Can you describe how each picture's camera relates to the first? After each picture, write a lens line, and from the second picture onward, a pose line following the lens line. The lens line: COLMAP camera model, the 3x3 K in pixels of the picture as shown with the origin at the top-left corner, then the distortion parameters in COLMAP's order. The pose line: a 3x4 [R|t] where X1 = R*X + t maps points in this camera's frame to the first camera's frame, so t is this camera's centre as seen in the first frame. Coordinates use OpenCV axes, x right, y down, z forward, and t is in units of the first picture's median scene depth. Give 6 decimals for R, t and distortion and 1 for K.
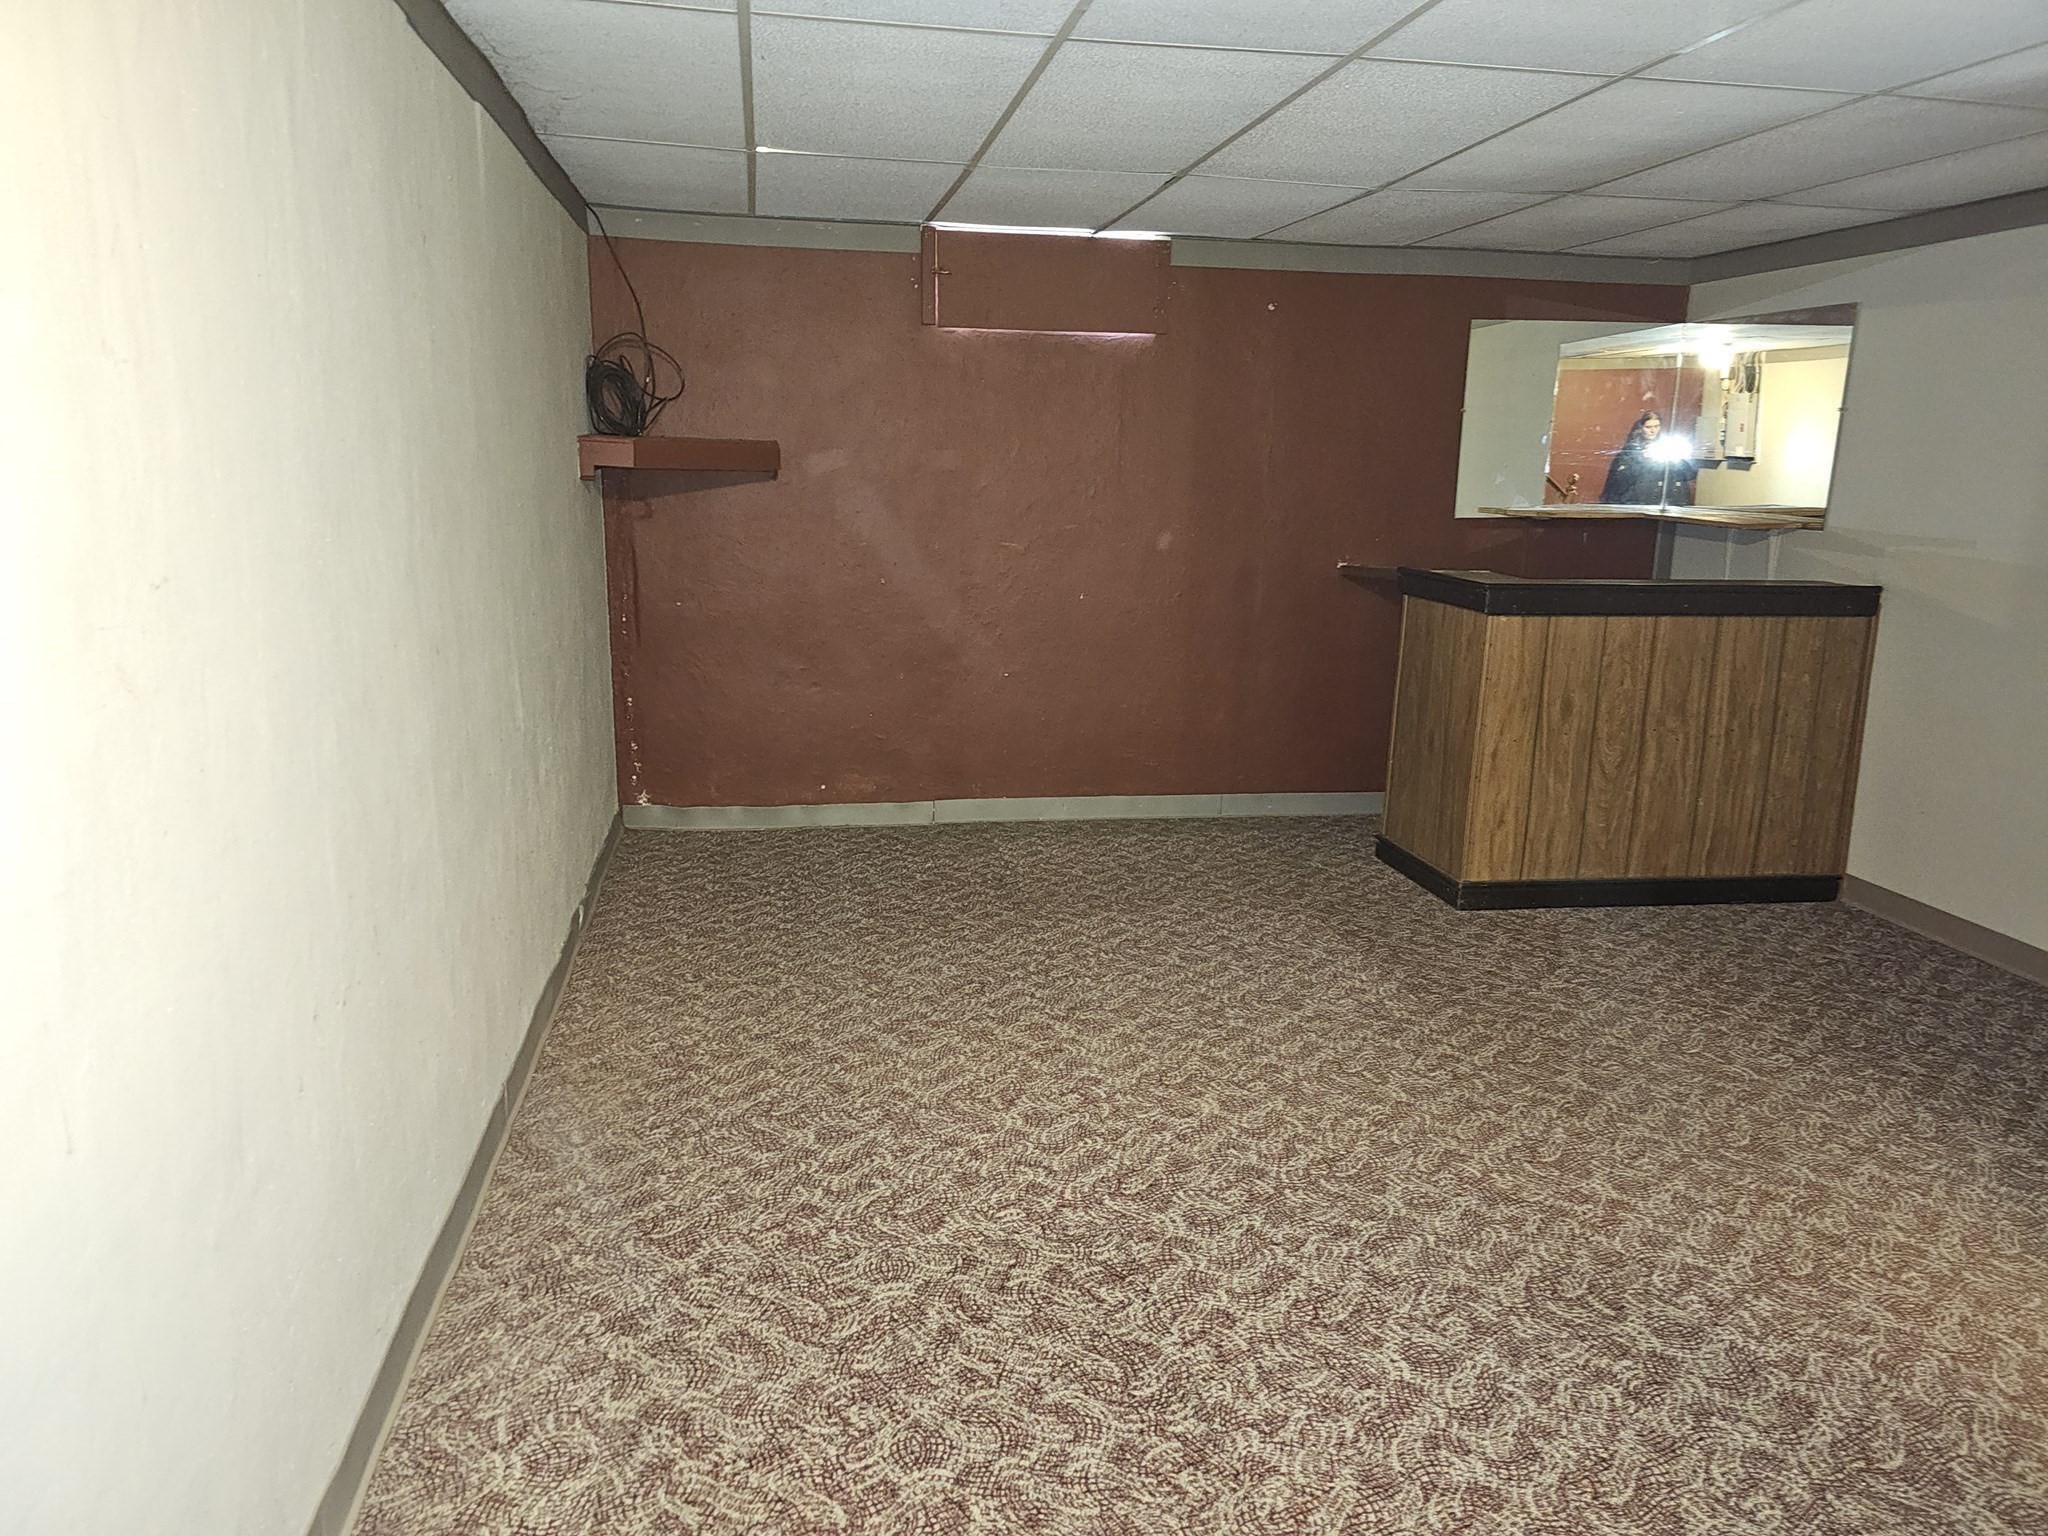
lens RADIAL K [[1365.9, 0, 1050.5], [0, 1365.9, 766.3], [0, 0, 1]] dist [0.075431, -0.056451]
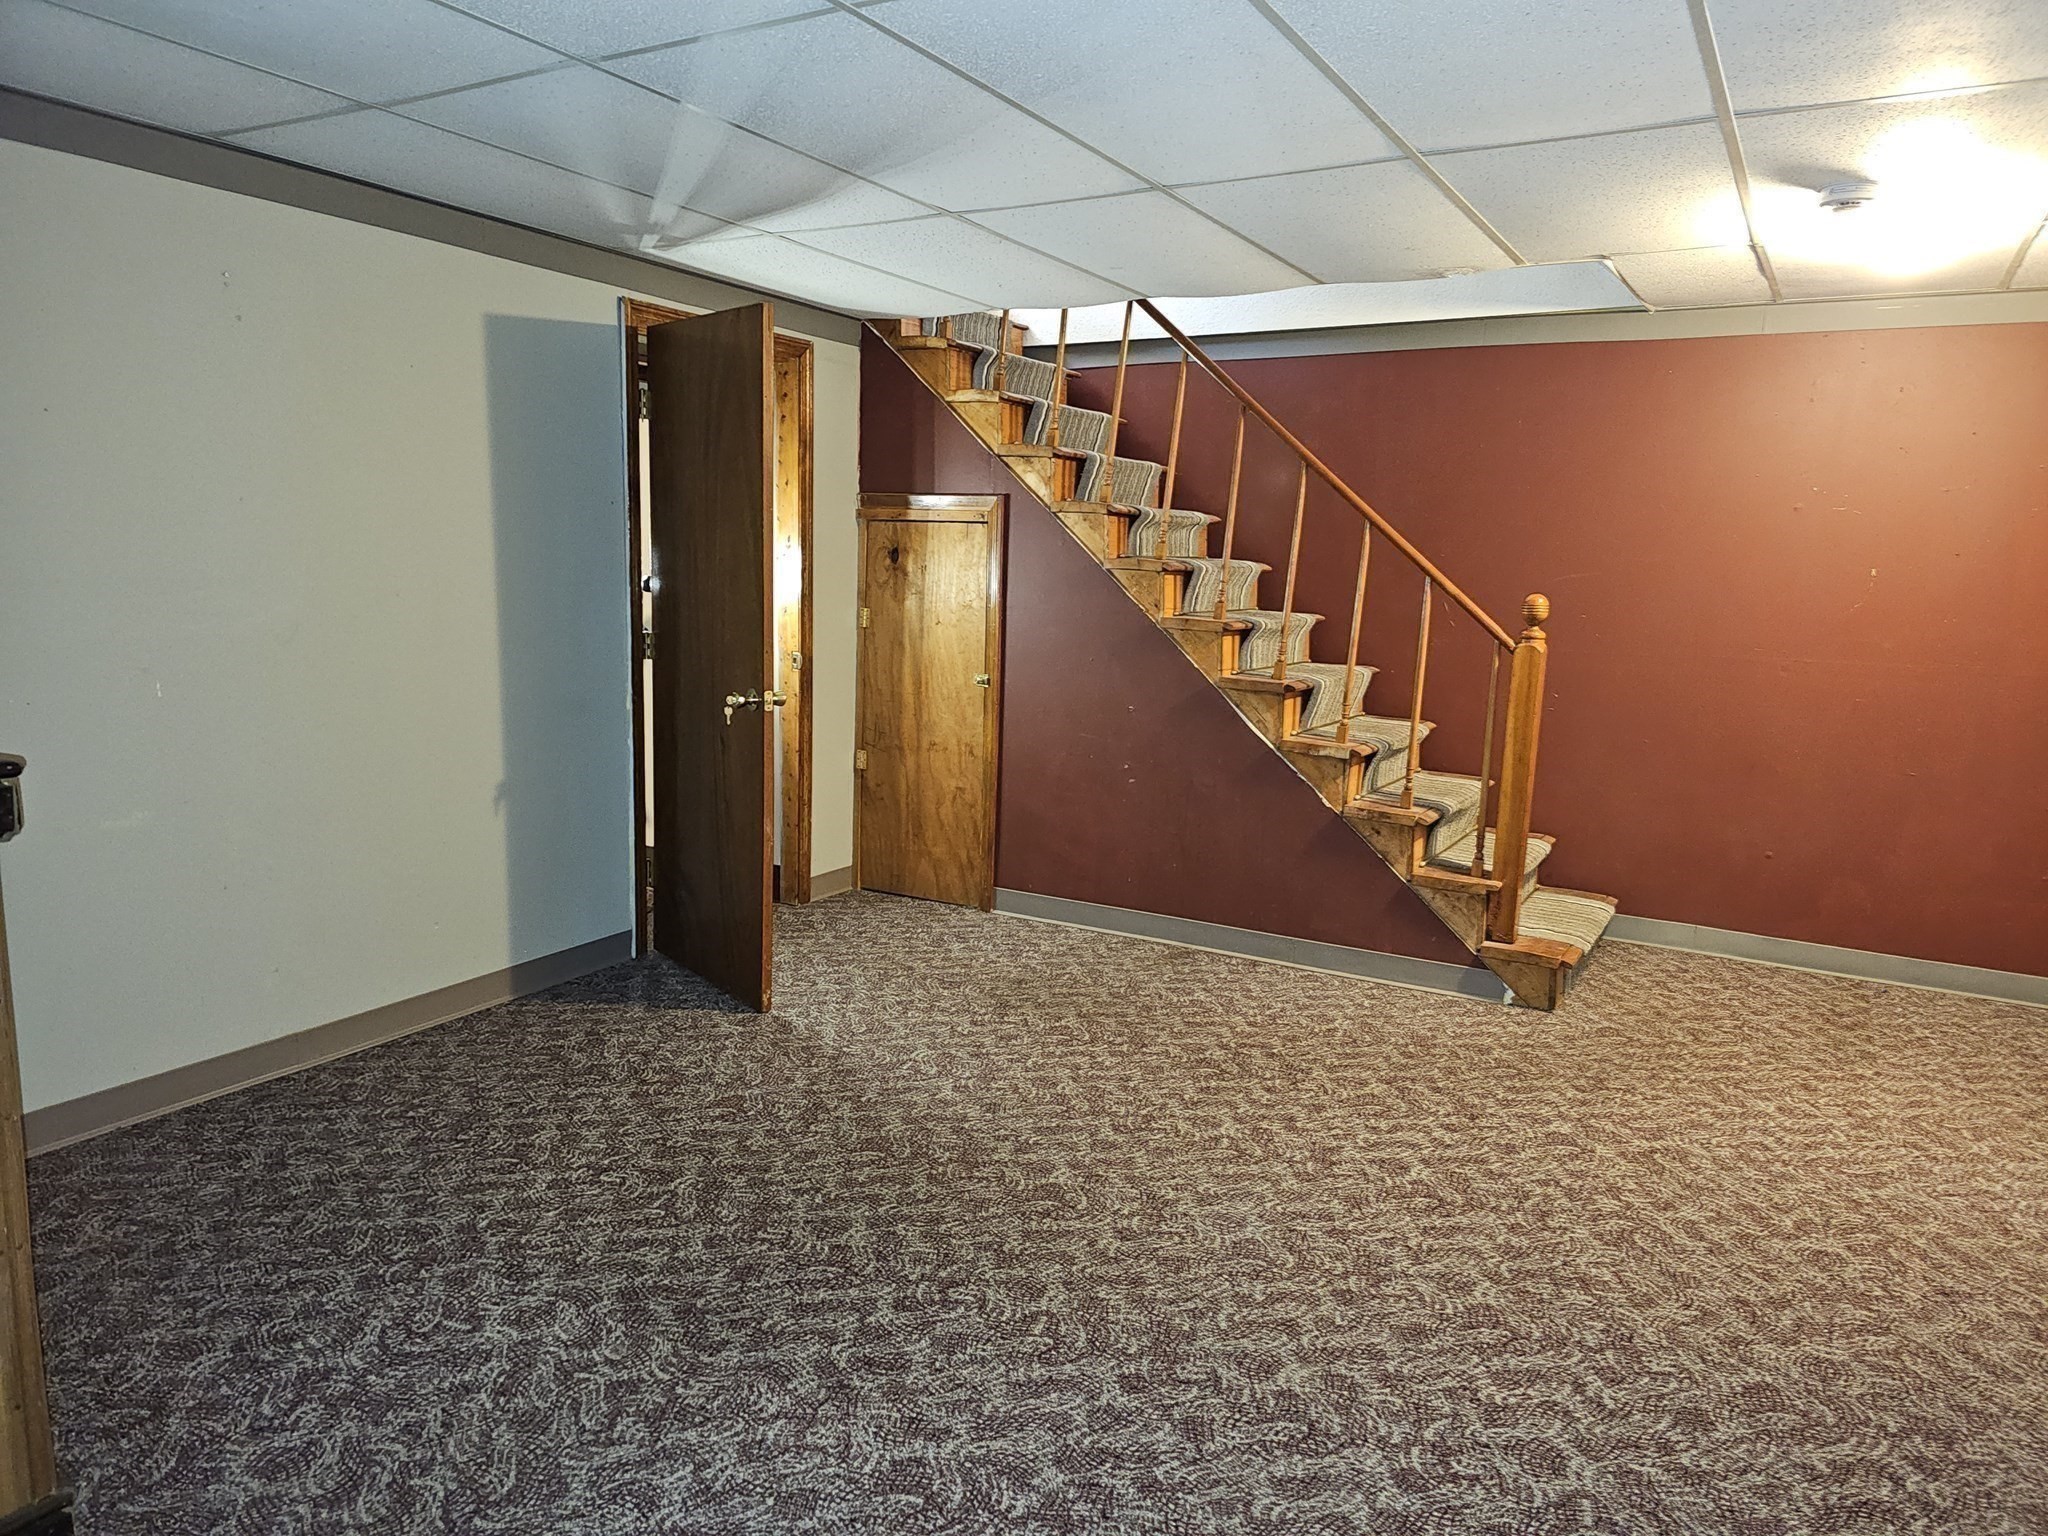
lens RADIAL K [[1365.9, 0, 1050.5], [0, 1365.9, 766.3], [0, 0, 1]] dist [0.075431, -0.056451]
pose [[-0.753671, -0.143447, 0.641407, -0.241448], [0.099657, 0.939667, 0.327252, -0.353199], [-0.649652, 0.310561, -0.693905, 1.668689]]
